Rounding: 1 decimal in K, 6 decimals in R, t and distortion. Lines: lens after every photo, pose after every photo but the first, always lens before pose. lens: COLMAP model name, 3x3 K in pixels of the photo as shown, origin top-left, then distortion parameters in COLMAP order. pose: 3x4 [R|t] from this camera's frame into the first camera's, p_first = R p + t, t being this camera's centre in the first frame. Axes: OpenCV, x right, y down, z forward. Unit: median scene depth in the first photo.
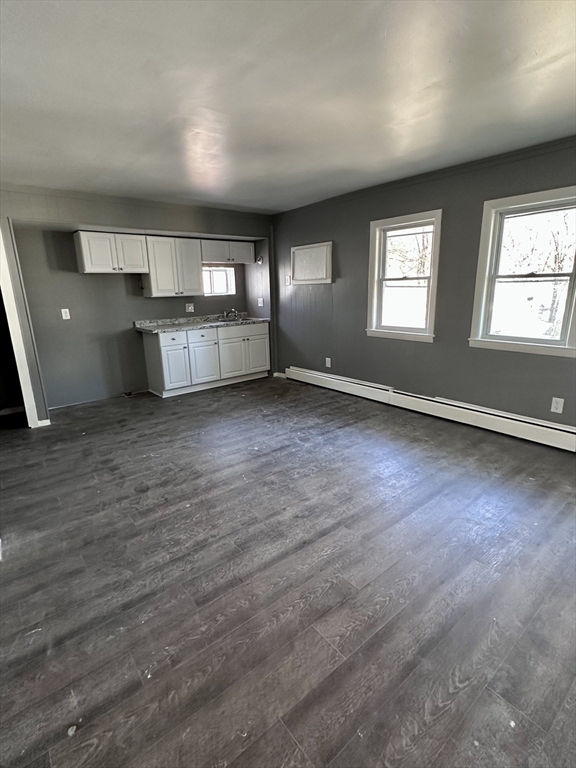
lens RADIAL K [[375.1, 0, 287.5], [0, 375.1, 383.9], [0, 0, 1]] dist [-0.000003, 0.000390]
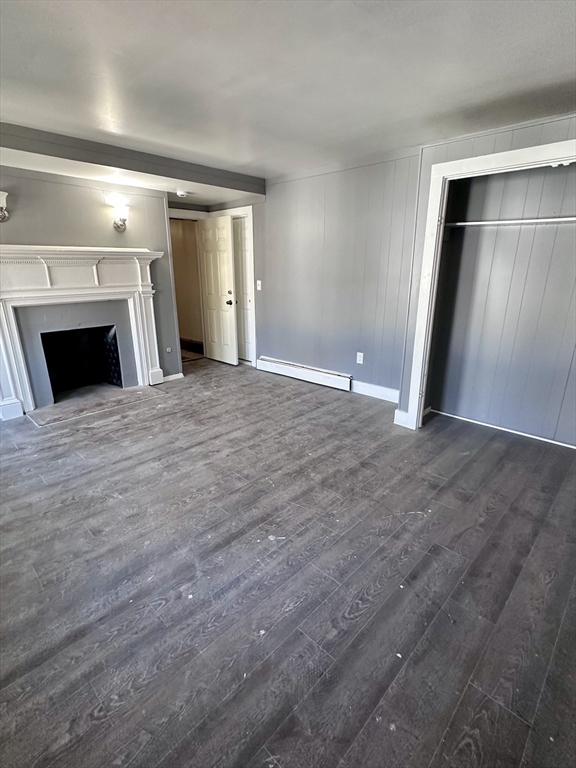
lens RADIAL K [[375.1, 0, 287.5], [0, 375.1, 384.0], [0, 0, 1]] dist [-0.000003, 0.000390]
pose [[-0.991721, 0.061700, -0.112618, -0.070419], [-0.006972, 0.849839, 0.526996, -0.451412], [0.128222, 0.523418, -0.842373, 1.740570]]
